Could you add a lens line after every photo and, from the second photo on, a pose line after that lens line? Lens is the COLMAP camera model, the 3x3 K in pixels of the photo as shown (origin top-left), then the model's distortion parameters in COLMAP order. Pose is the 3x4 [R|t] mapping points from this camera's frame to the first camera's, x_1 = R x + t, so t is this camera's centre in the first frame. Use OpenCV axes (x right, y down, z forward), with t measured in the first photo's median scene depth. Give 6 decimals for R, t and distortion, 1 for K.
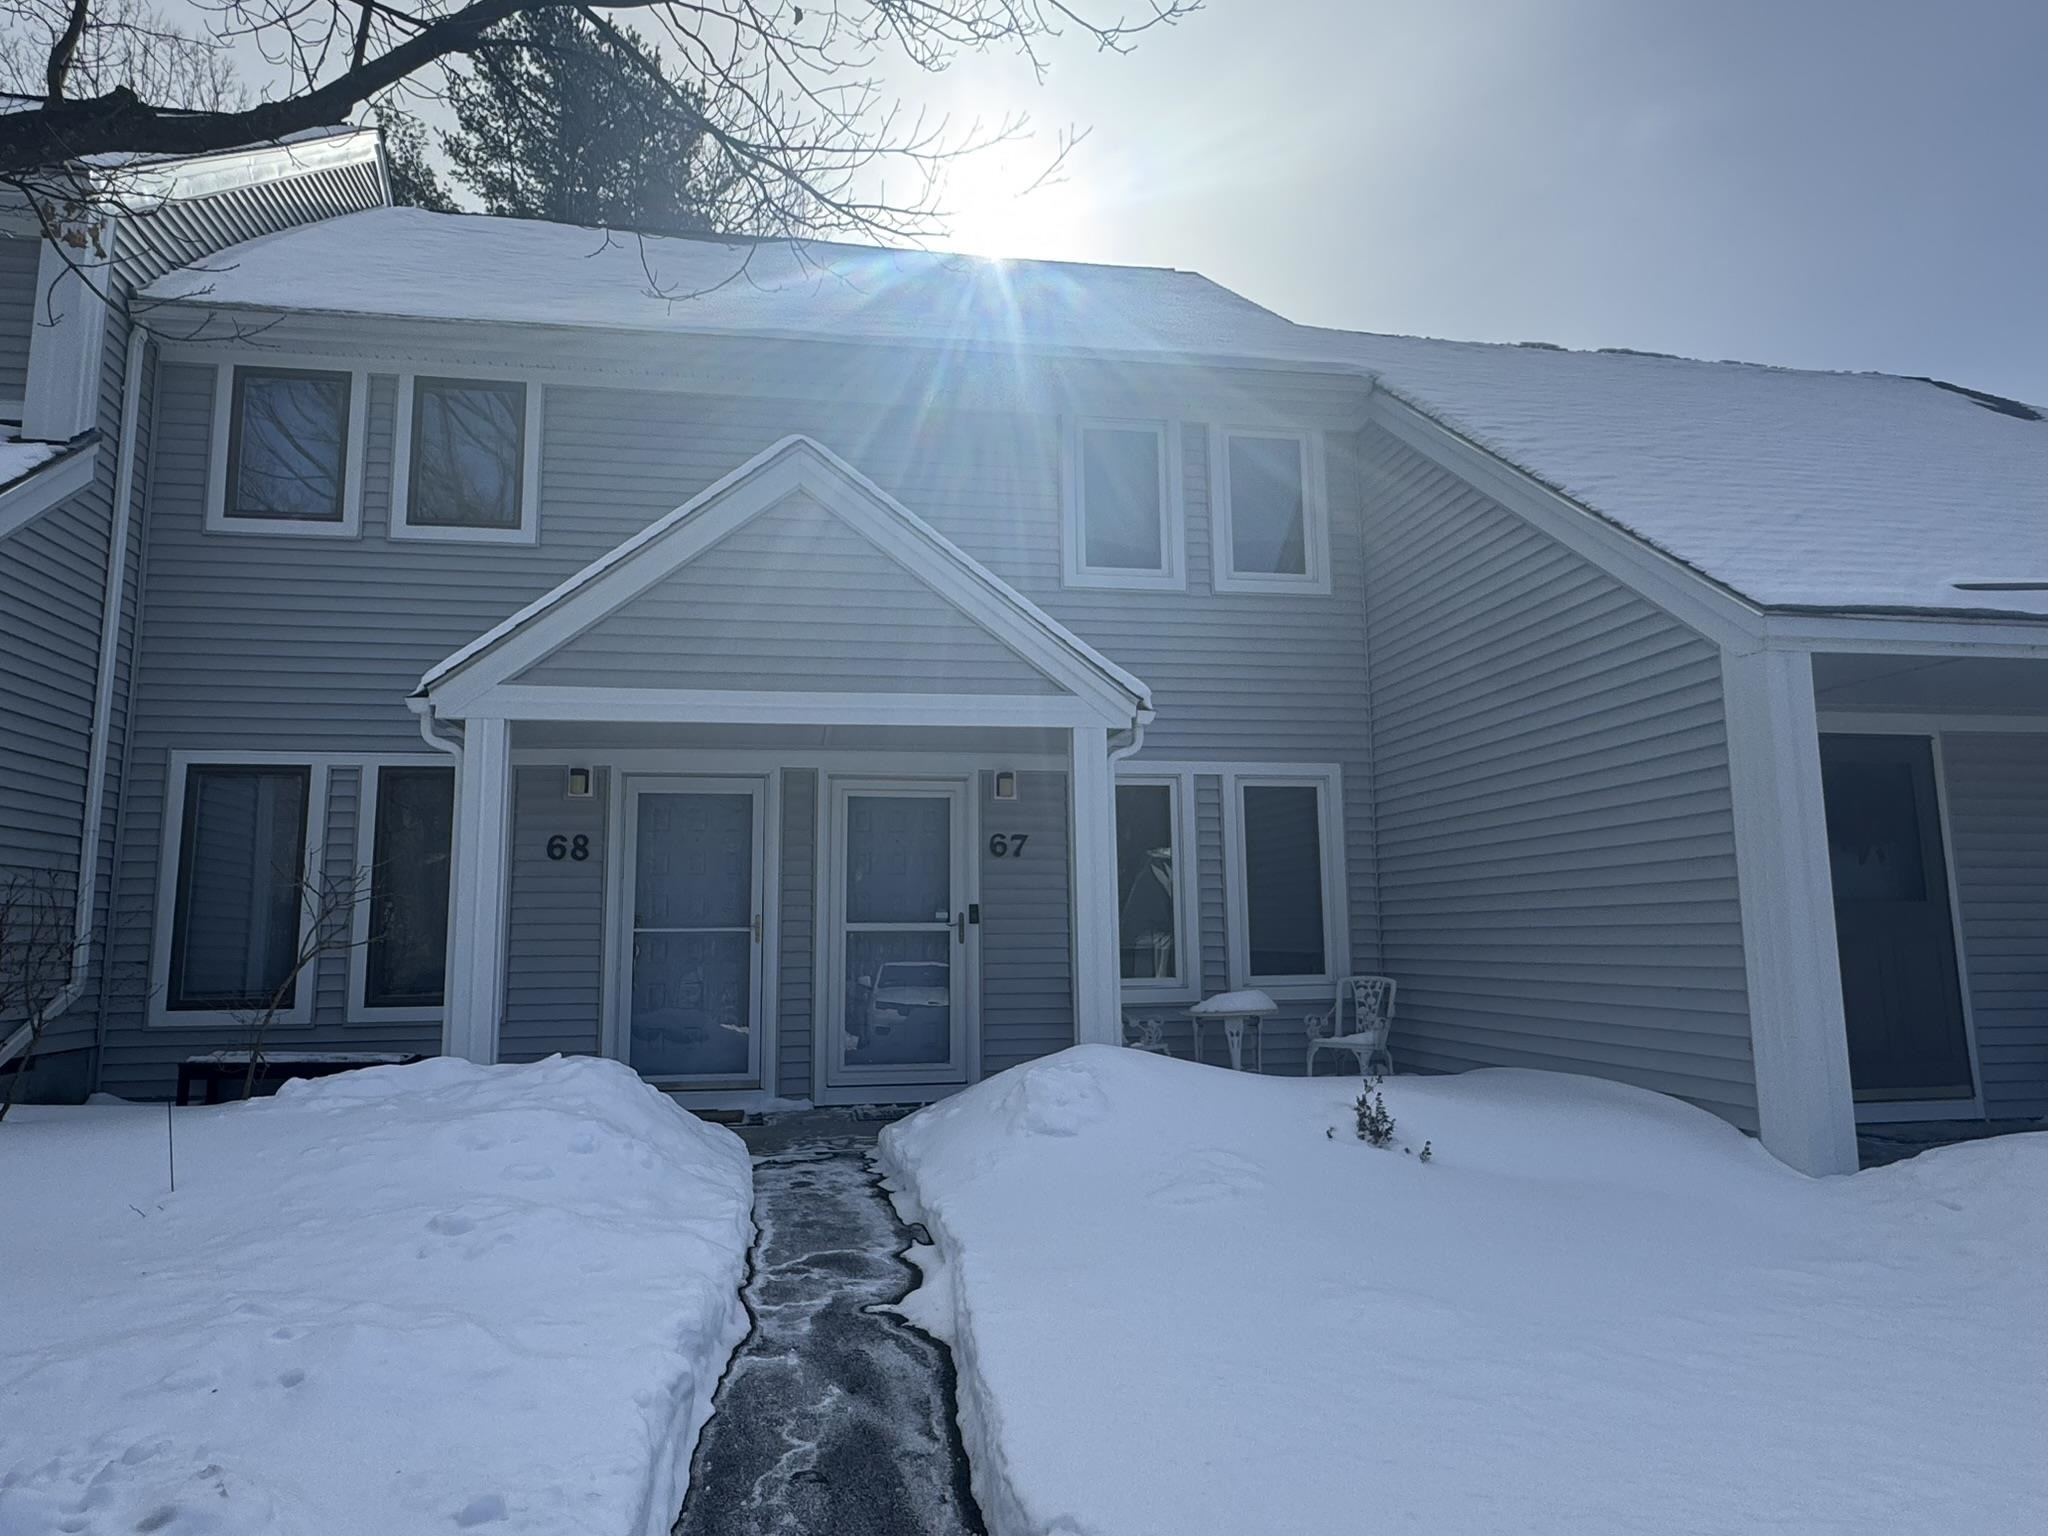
lens RADIAL K [[1239.9, 0, 1011.8], [0, 1239.9, 766.1], [0, 0, 1]] dist [-0.003446, 0.000814]
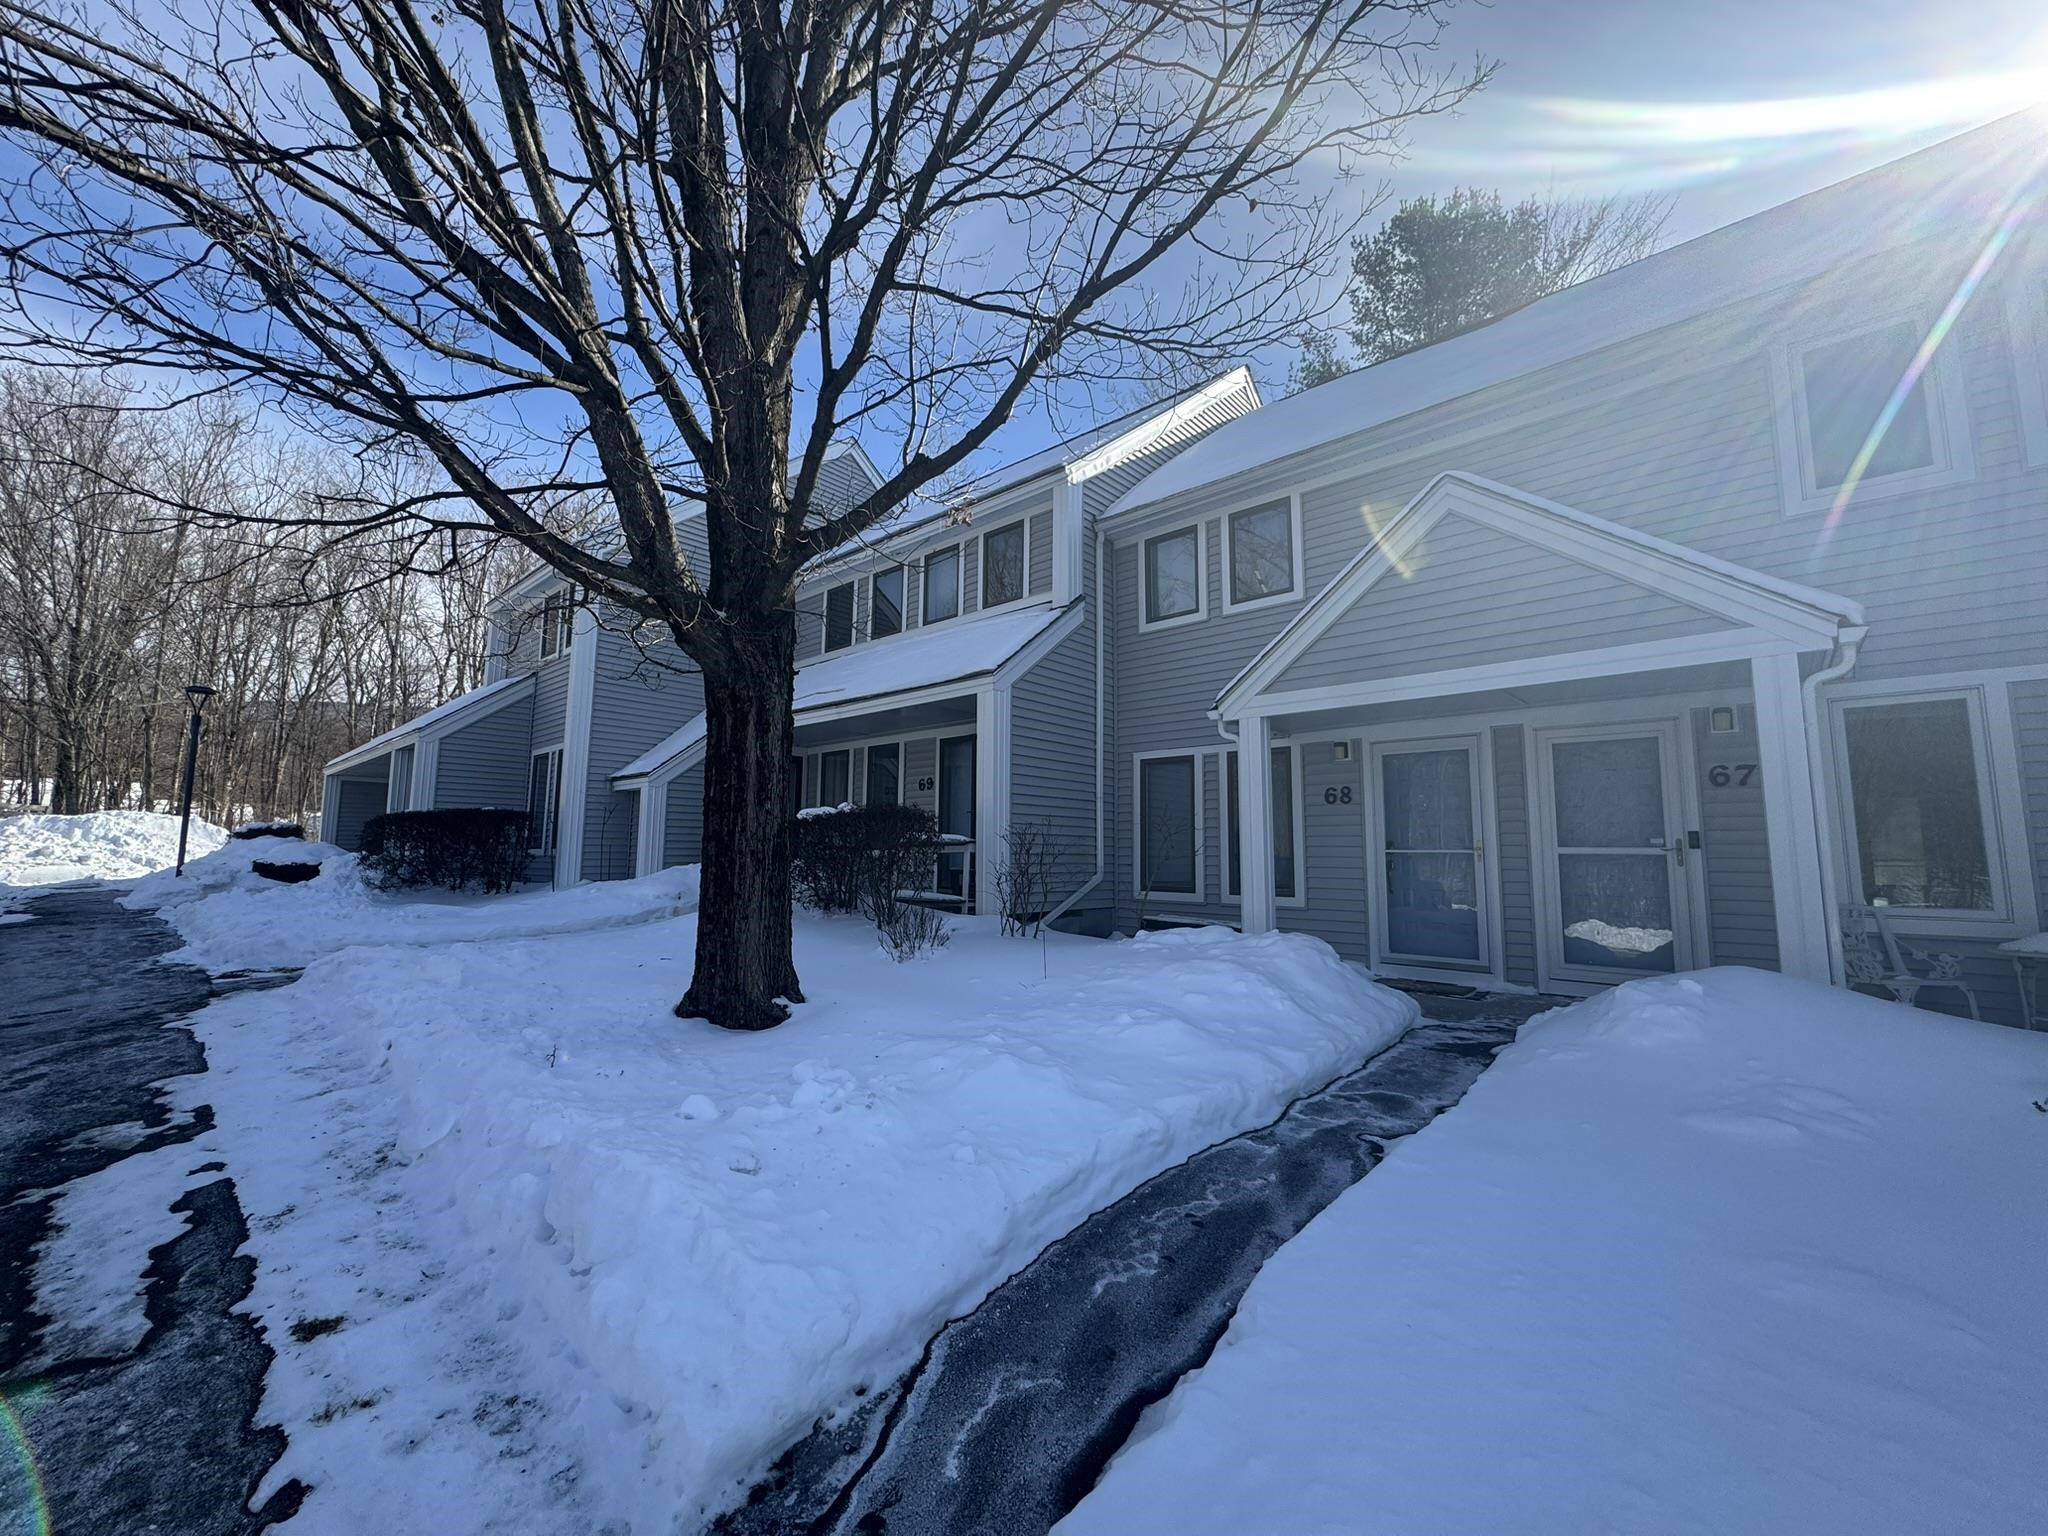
lens RADIAL K [[815.9, 0, 1022.0], [0, 815.9, 763.3], [0, 0, 1]] dist [-0.001780, -0.000218]
pose [[0.614362, -0.072898, -0.785650, 0.179609], [0.093177, 0.995459, -0.019504, 0.010797], [0.783504, -0.061222, 0.618364, 0.093882]]
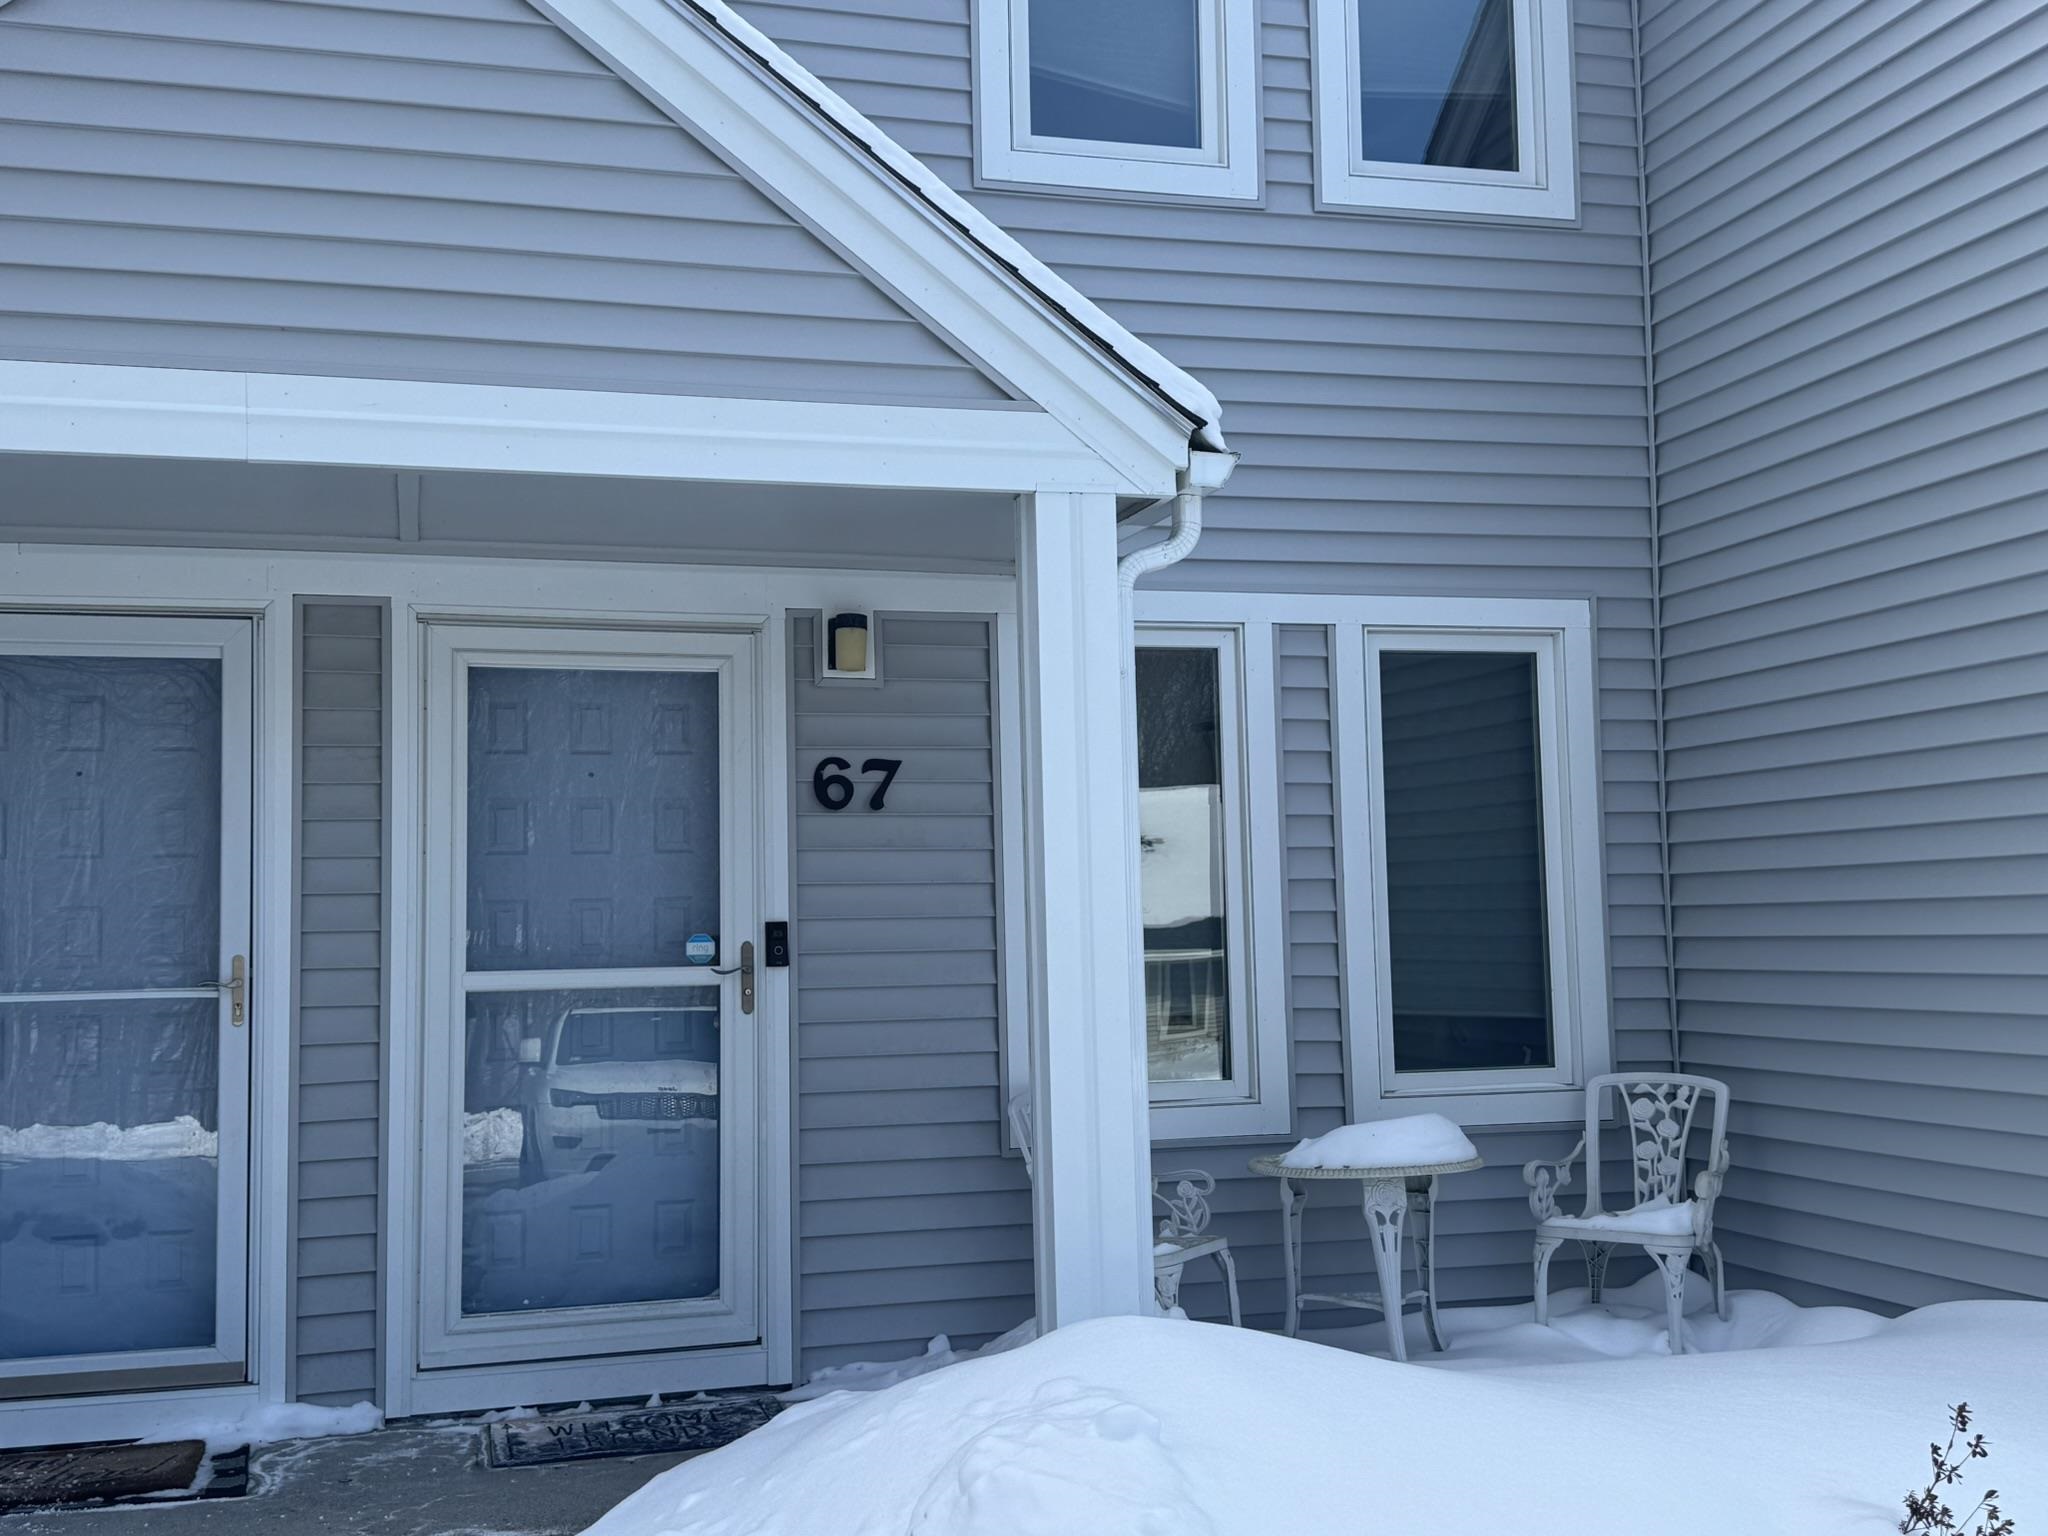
lens RADIAL K [[2068.8, 0, 1026.4], [0, 2068.8, 777.1], [0, 0, 1]] dist [0.190737, -0.406804]
pose [[0.993815, -0.002150, 0.111028, -0.024834], [-0.004754, 0.998073, 0.061874, 0.017390], [-0.110947, -0.062019, 0.991889, 0.288516]]
